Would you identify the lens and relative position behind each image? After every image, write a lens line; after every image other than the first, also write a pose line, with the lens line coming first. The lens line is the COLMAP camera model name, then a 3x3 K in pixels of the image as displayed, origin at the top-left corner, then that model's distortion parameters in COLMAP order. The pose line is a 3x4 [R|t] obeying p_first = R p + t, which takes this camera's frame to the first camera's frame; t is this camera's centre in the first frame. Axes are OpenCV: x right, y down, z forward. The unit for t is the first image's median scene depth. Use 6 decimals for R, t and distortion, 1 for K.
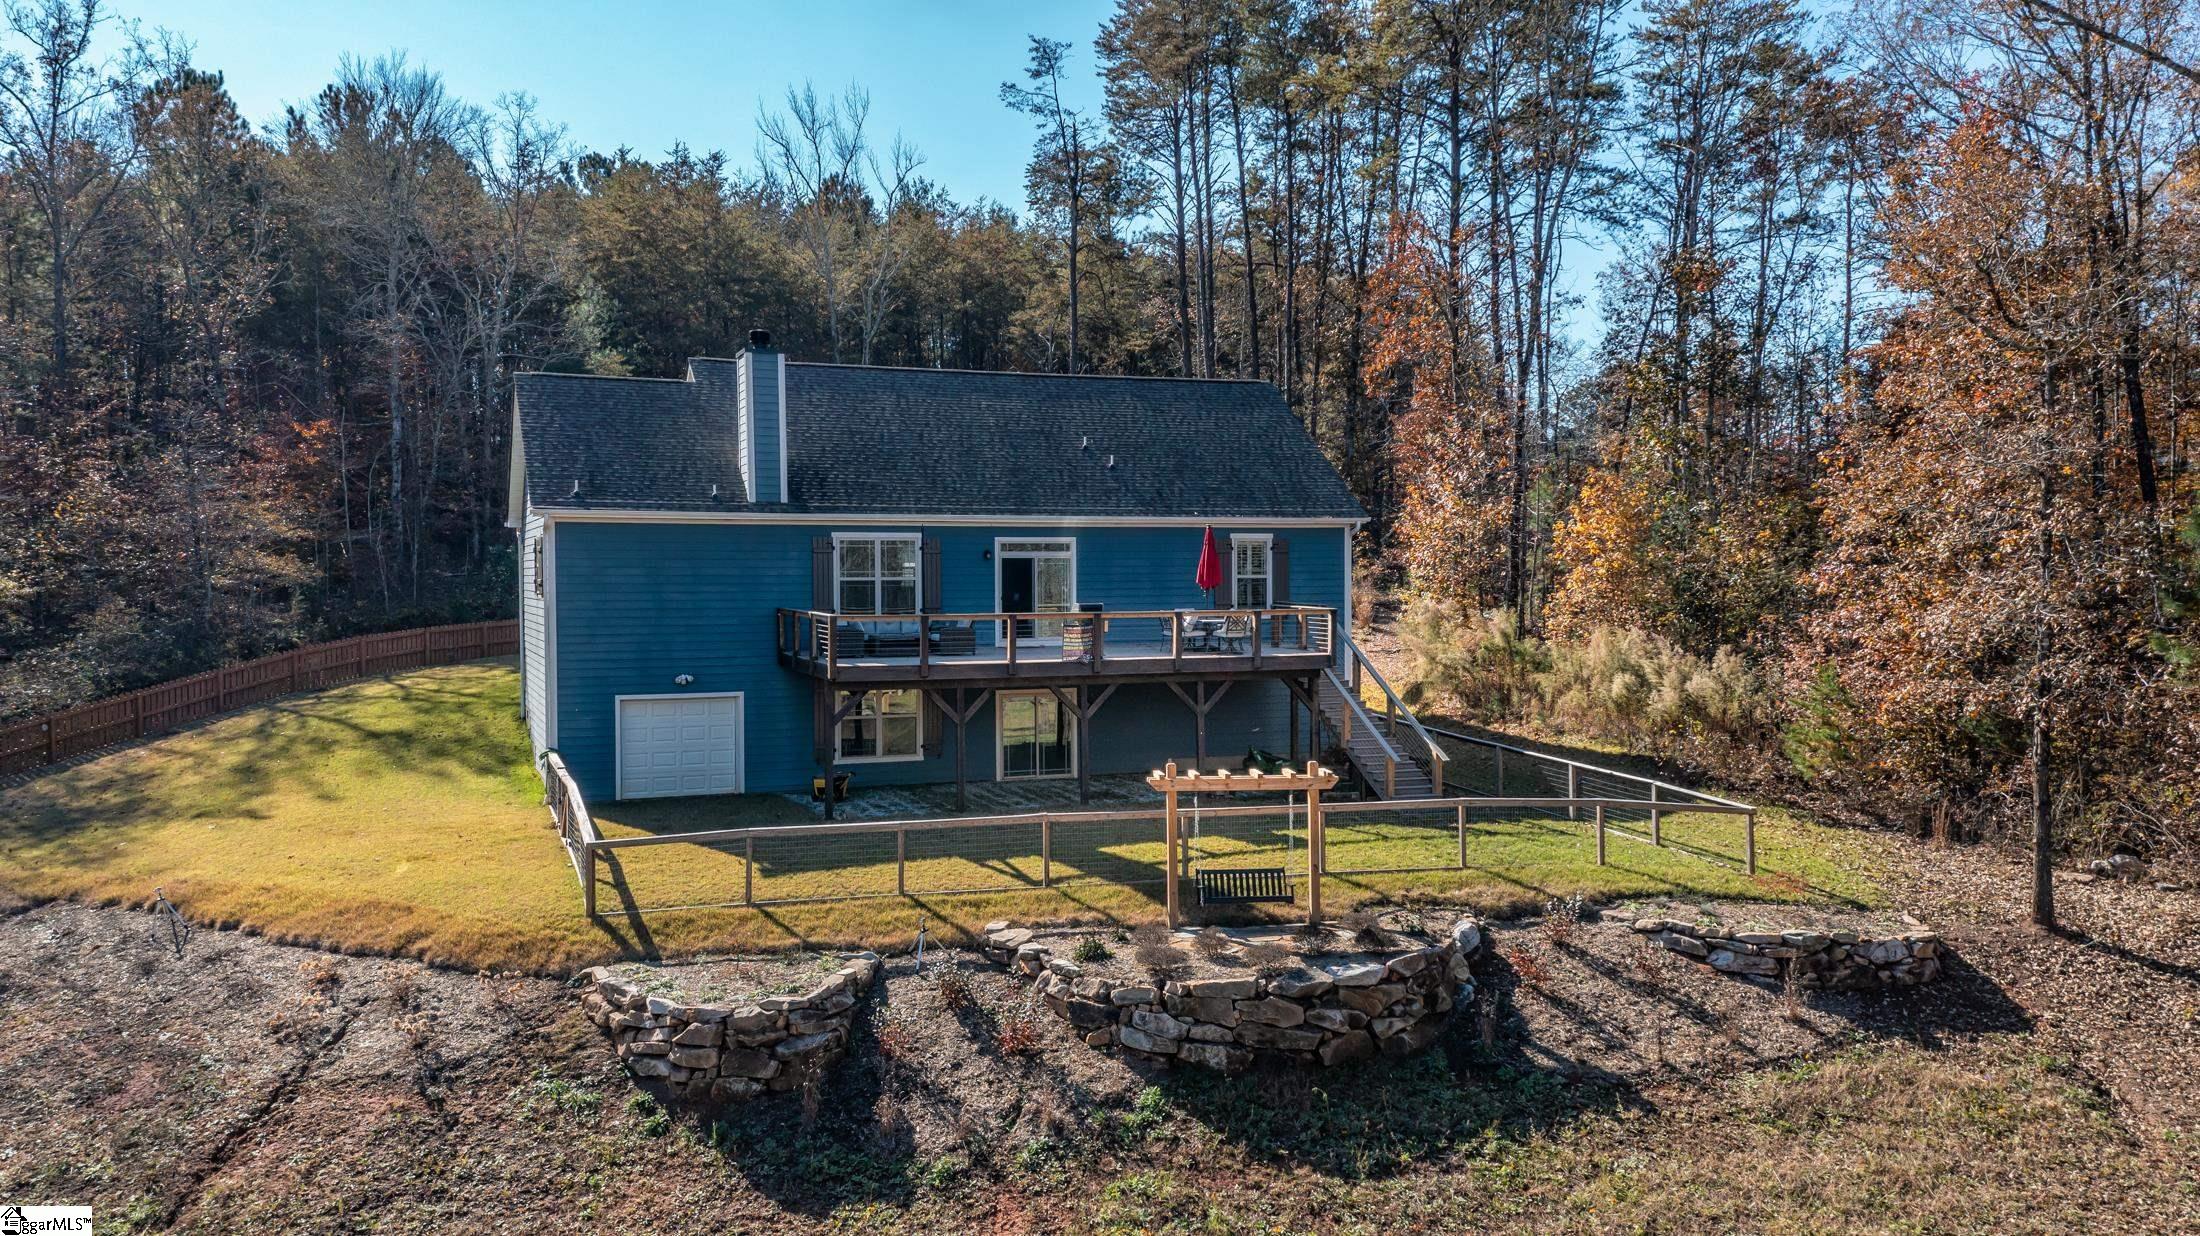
lens RADIAL K [[1671.4, 0, 1081.6], [0, 1671.4, 579.0], [0, 0, 1]] dist [0.228446, -0.274101]
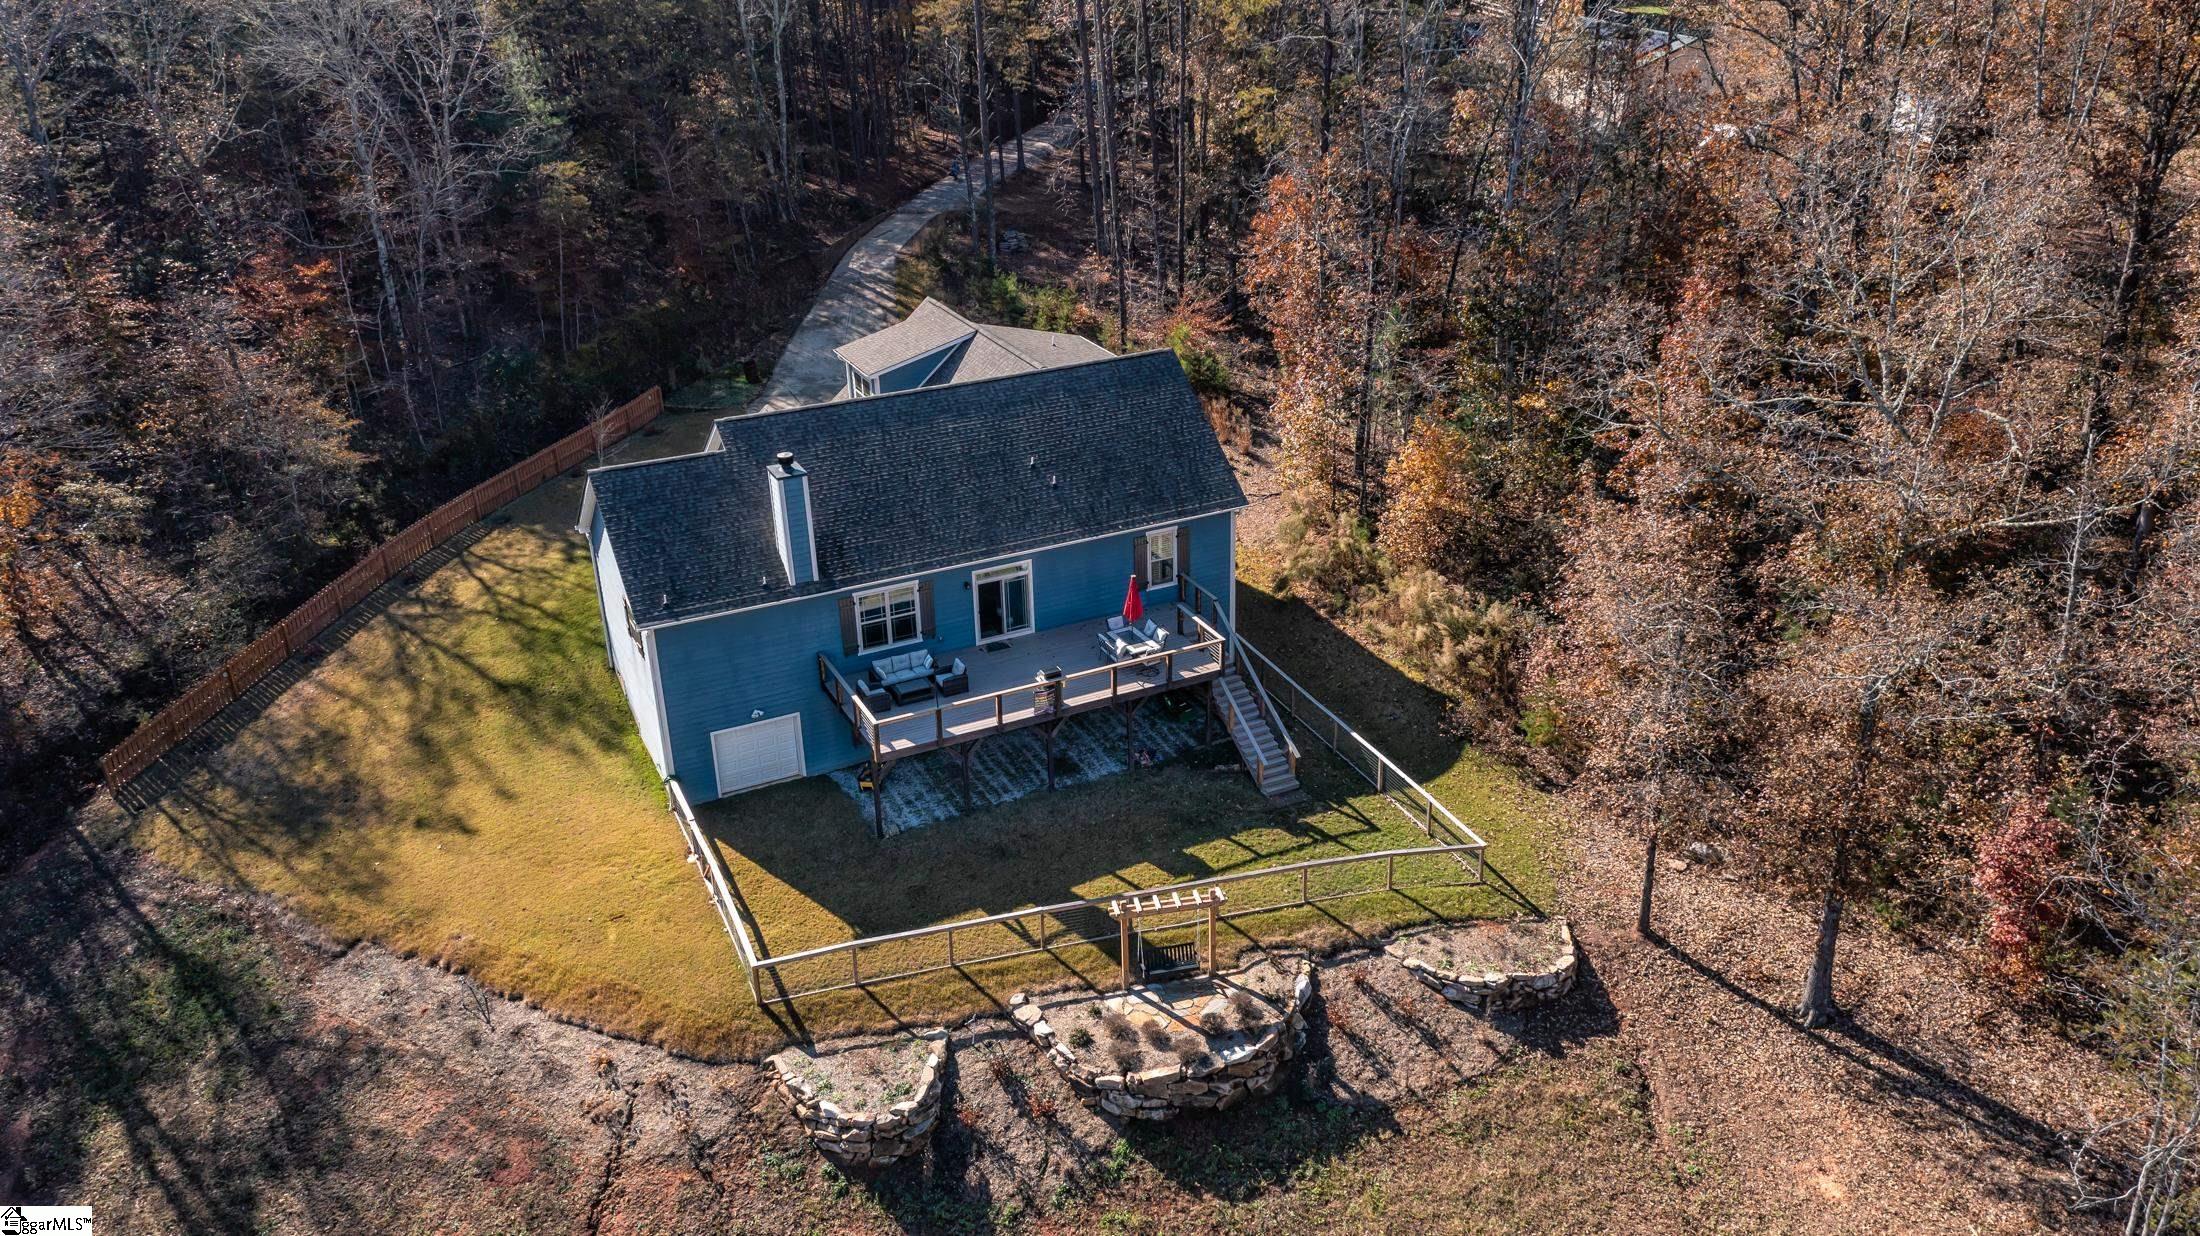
lens RADIAL K [[1699.0, 0, 1104.9], [0, 1699.0, 491.0], [0, 0, 1]] dist [0.231593, -0.286194]
pose [[0.995731, -0.054807, 0.074269, -0.067018], [0.022143, 0.922970, 0.384234, -0.928109], [-0.089607, -0.380949, 0.920244, -0.361572]]
